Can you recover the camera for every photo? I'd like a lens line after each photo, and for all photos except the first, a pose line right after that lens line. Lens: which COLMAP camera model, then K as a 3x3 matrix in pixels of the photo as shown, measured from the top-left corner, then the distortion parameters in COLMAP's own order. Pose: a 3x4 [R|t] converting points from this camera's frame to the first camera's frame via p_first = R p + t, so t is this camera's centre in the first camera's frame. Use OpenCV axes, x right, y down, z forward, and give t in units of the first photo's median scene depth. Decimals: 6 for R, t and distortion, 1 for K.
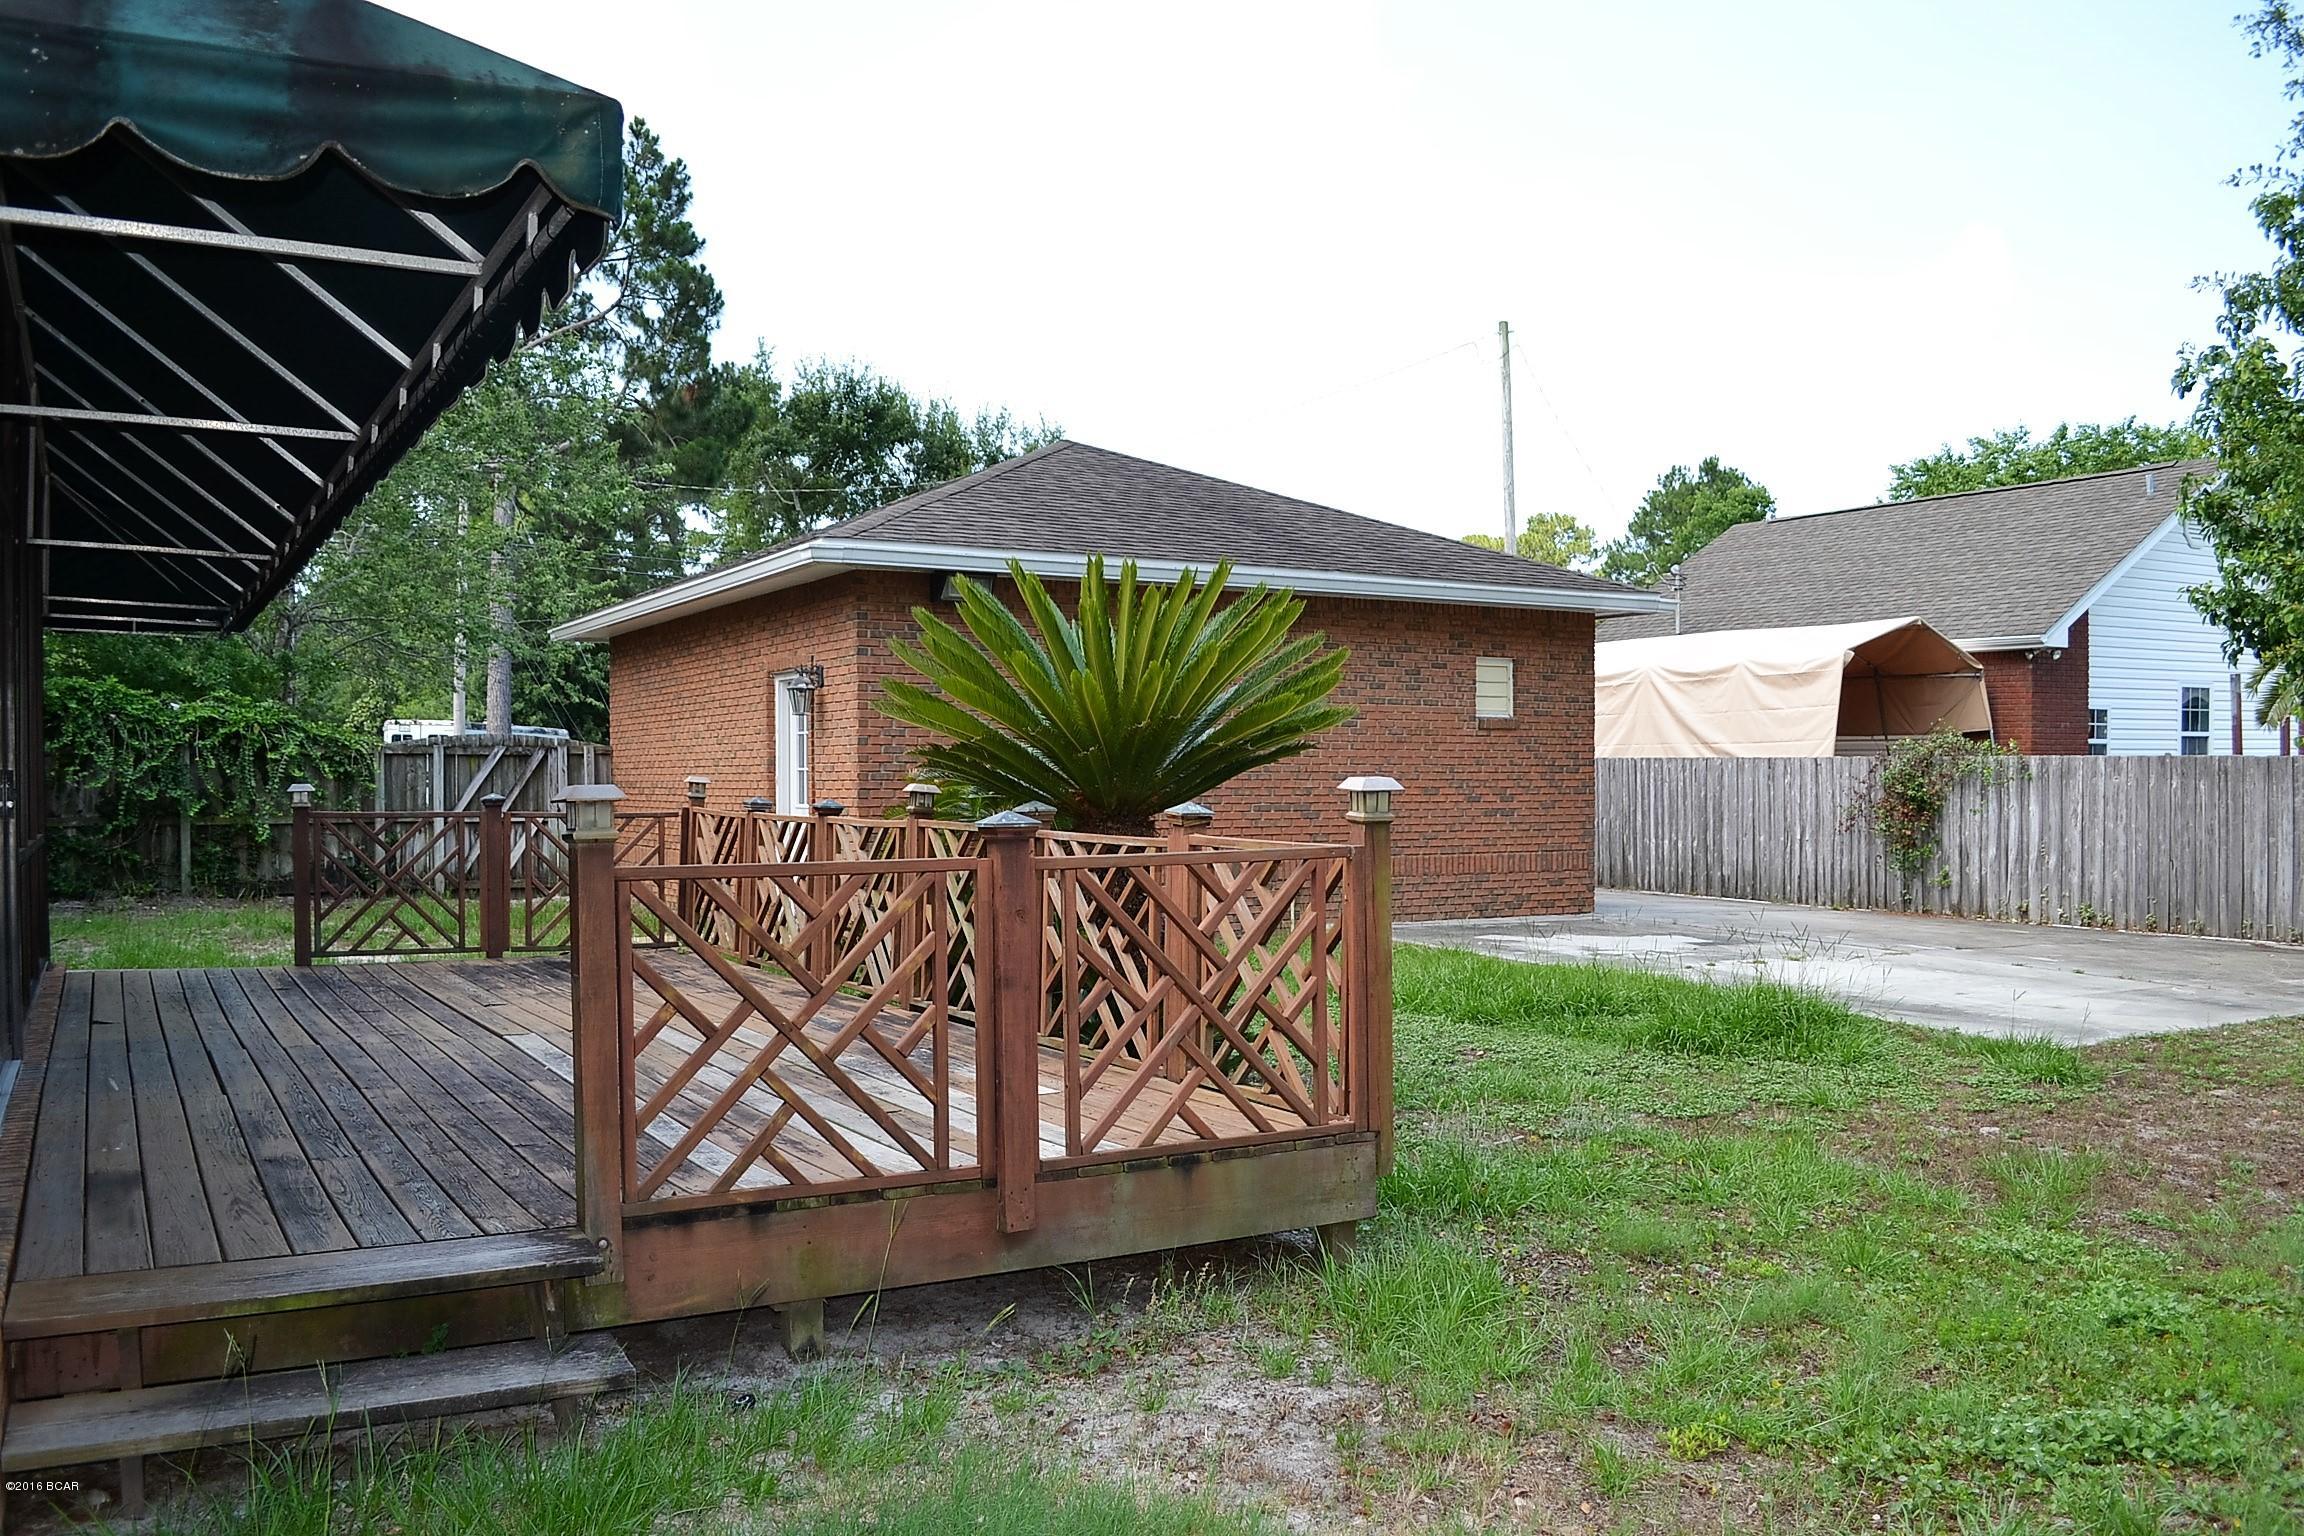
lens RADIAL K [[1848.2, 0, 1151.6], [0, 1848.2, 785.0], [0, 0, 1]] dist [-0.084480, 0.016701]
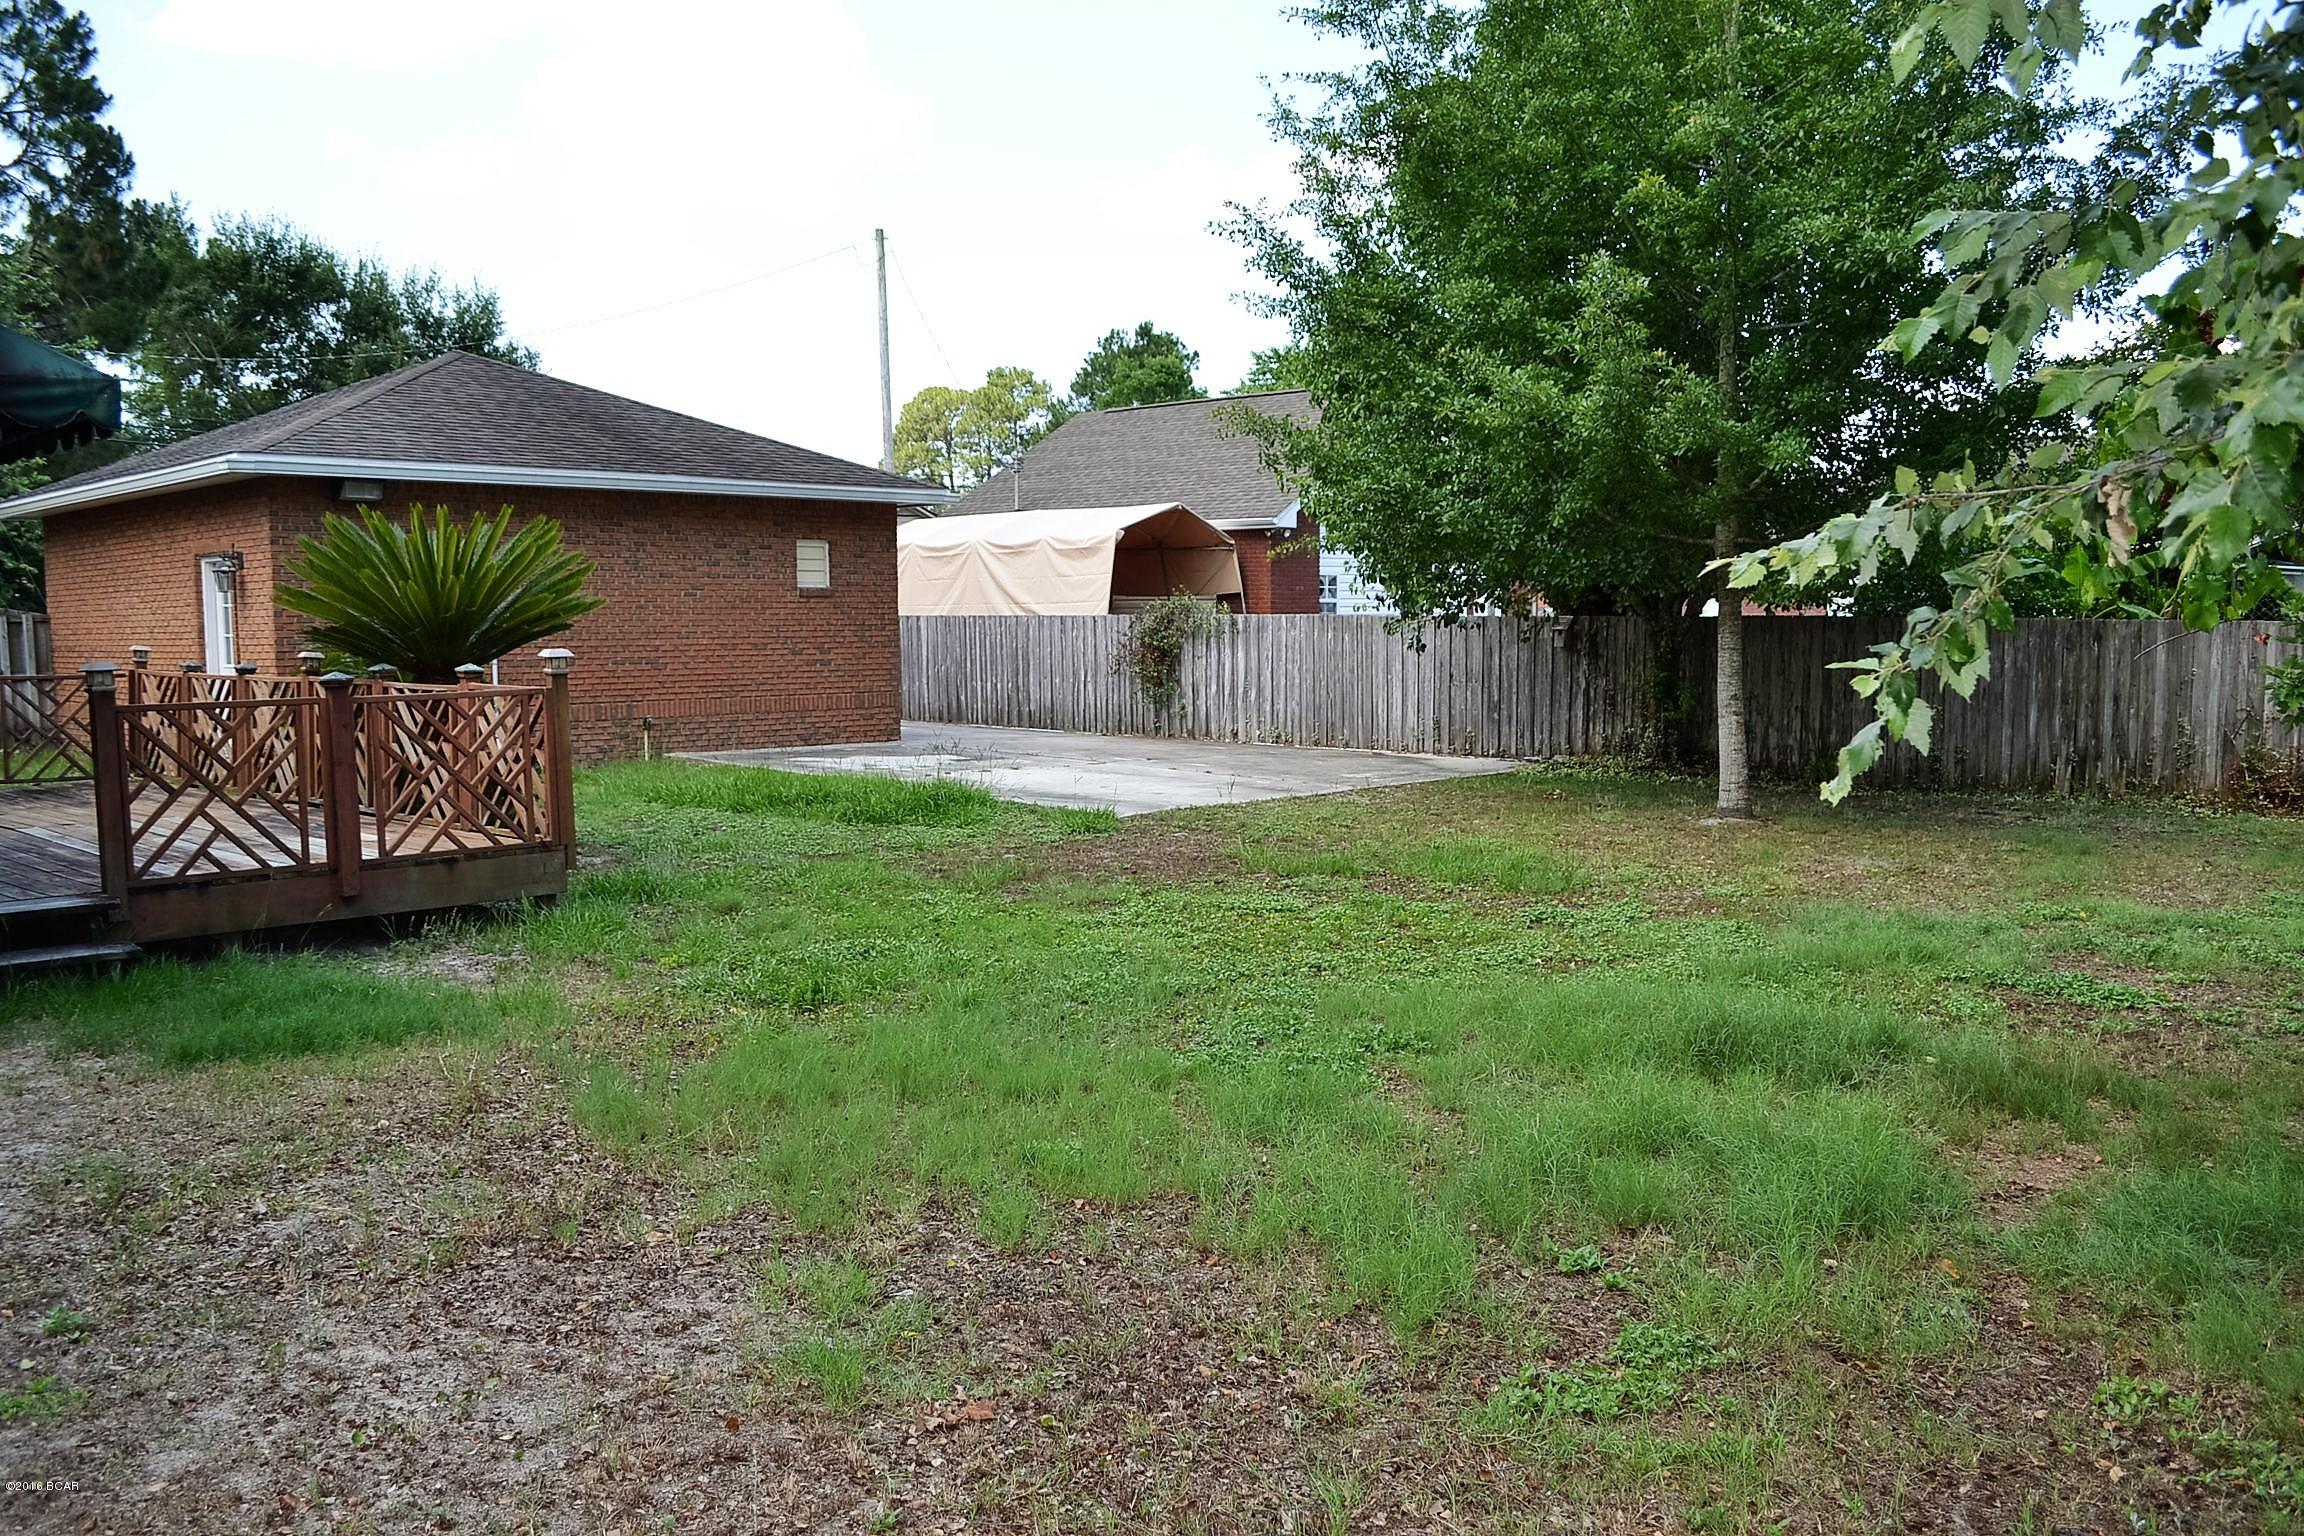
lens RADIAL K [[1848.2, 0, 1153.1], [0, 1848.2, 785.9], [0, 0, 1]] dist [-0.084480, 0.016701]
pose [[0.961297, -0.029352, 0.273947, 0.057359], [0.006401, 0.996420, 0.084300, -0.005639], [-0.275441, -0.079283, 0.958043, -0.272825]]
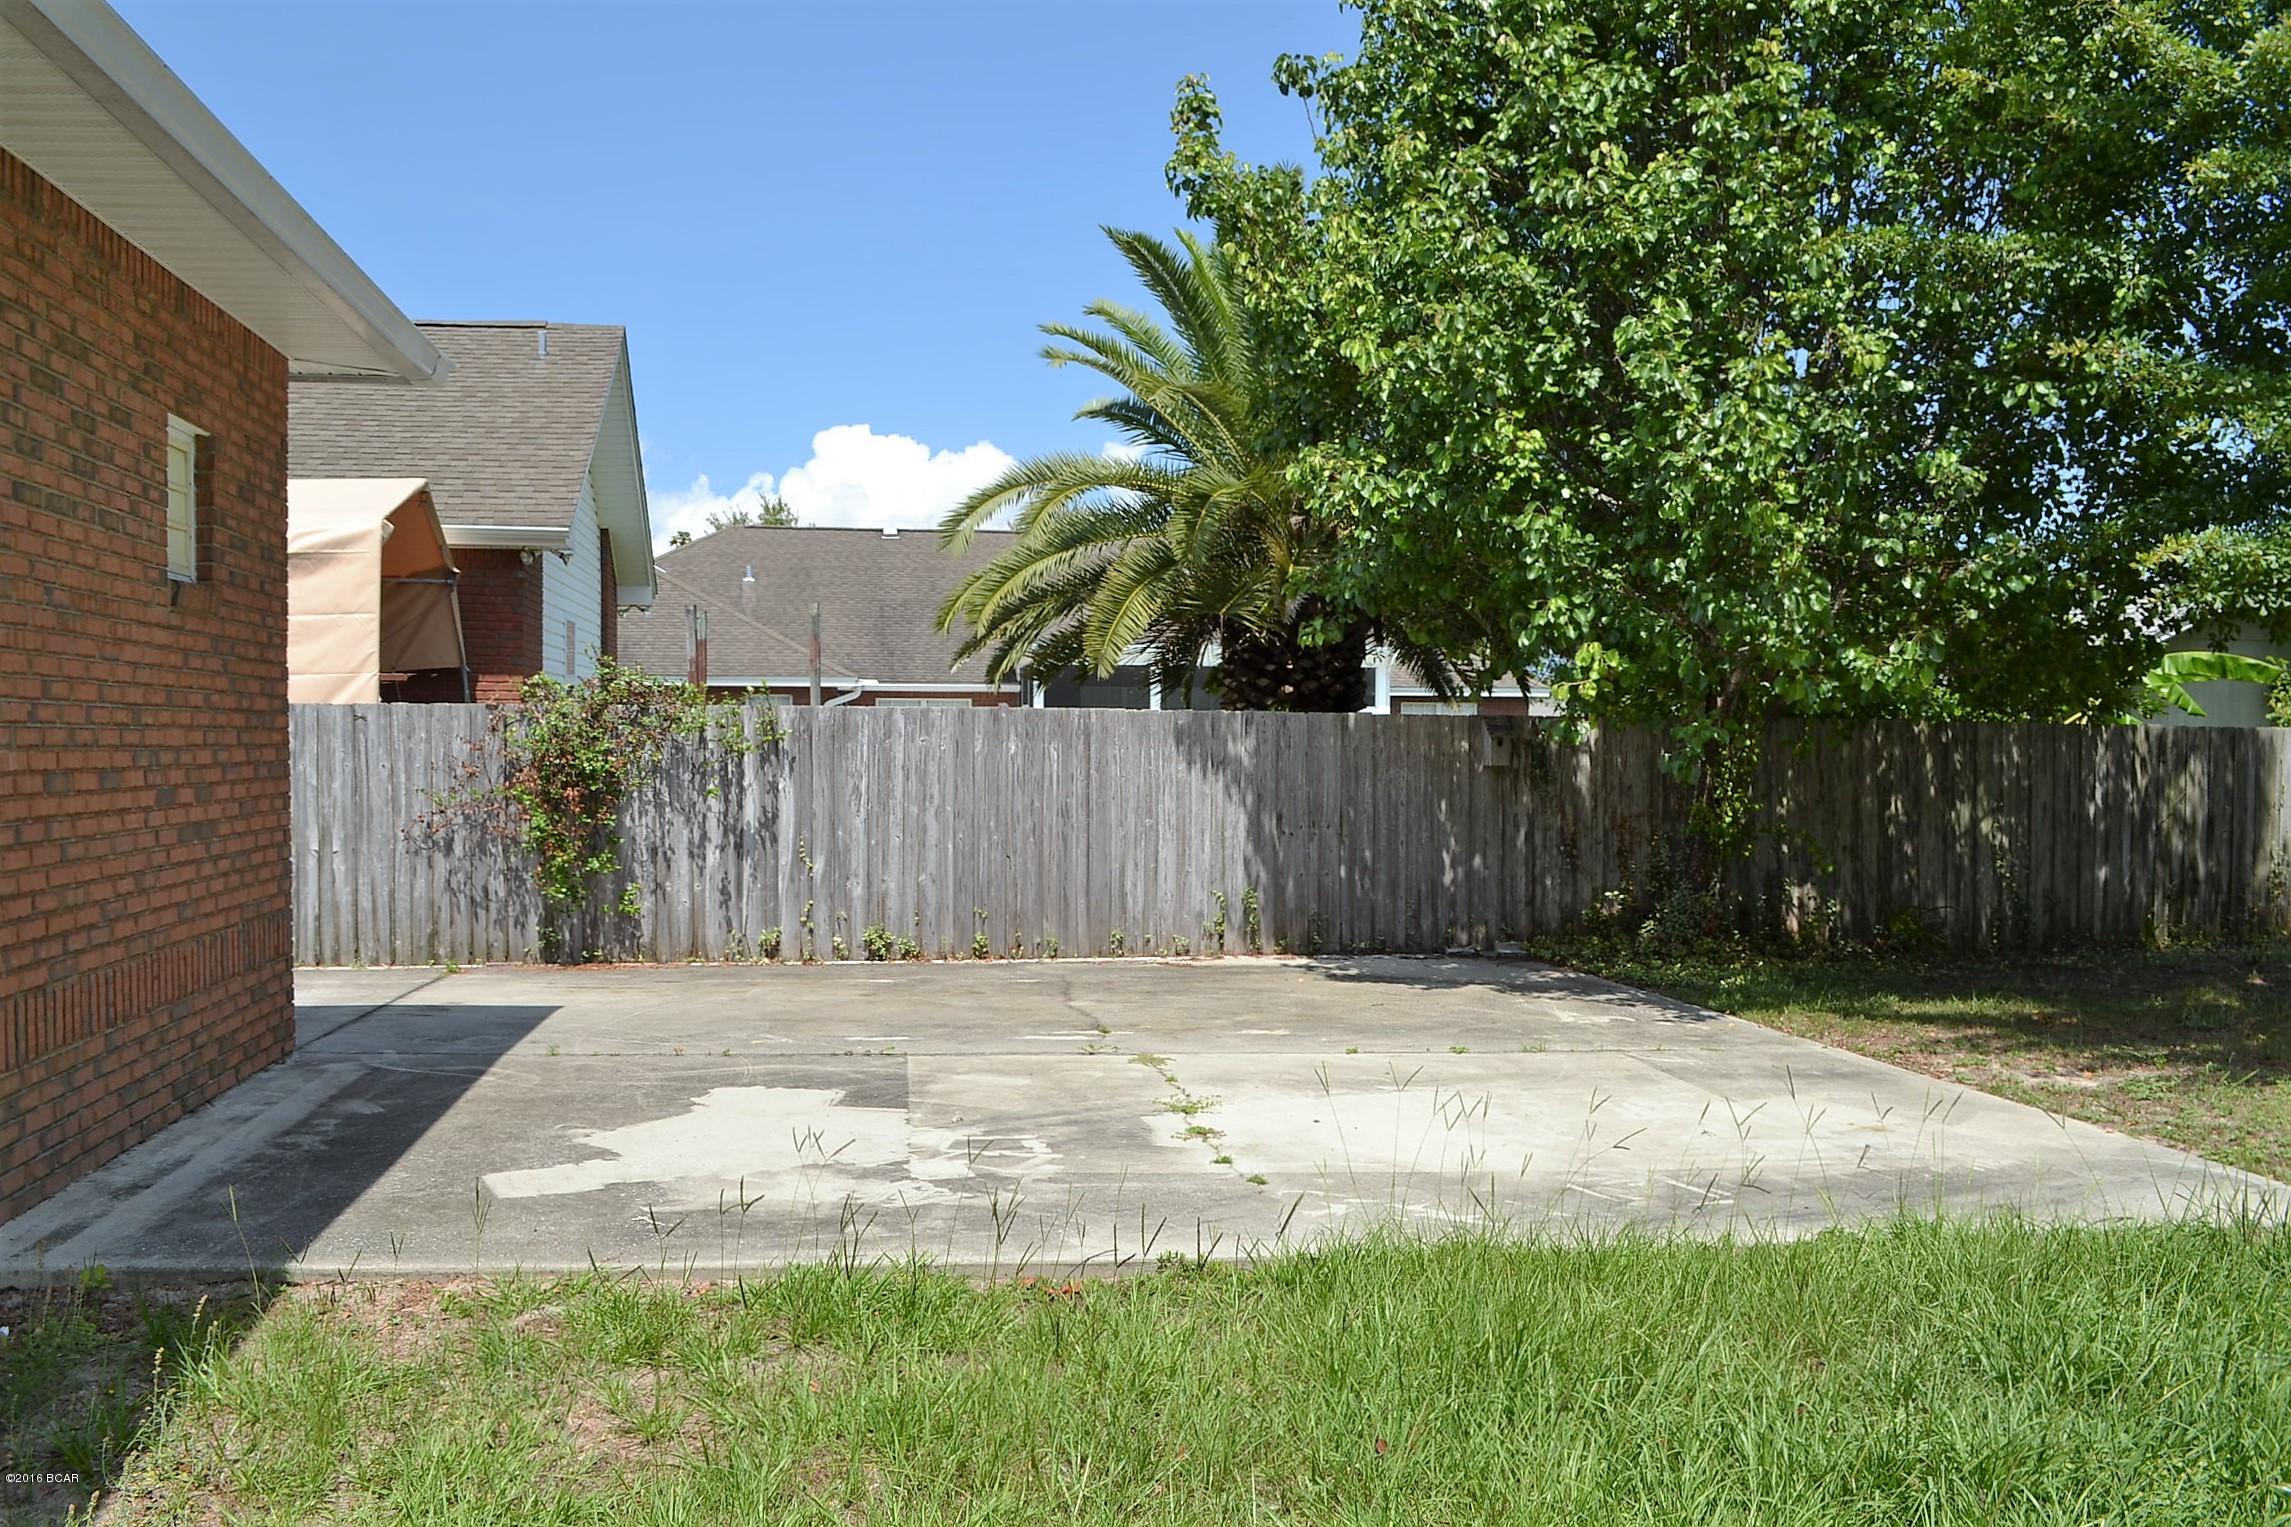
lens RADIAL K [[1837.7, 0, 1140.2], [0, 1837.7, 767.0], [0, 0, 1]] dist [-0.084480, 0.016701]
pose [[0.340141, -0.014219, 0.940267, -0.090836], [0.003183, 0.999897, 0.013970, -0.003109], [-0.940369, -0.001759, 0.340152, 0.662911]]
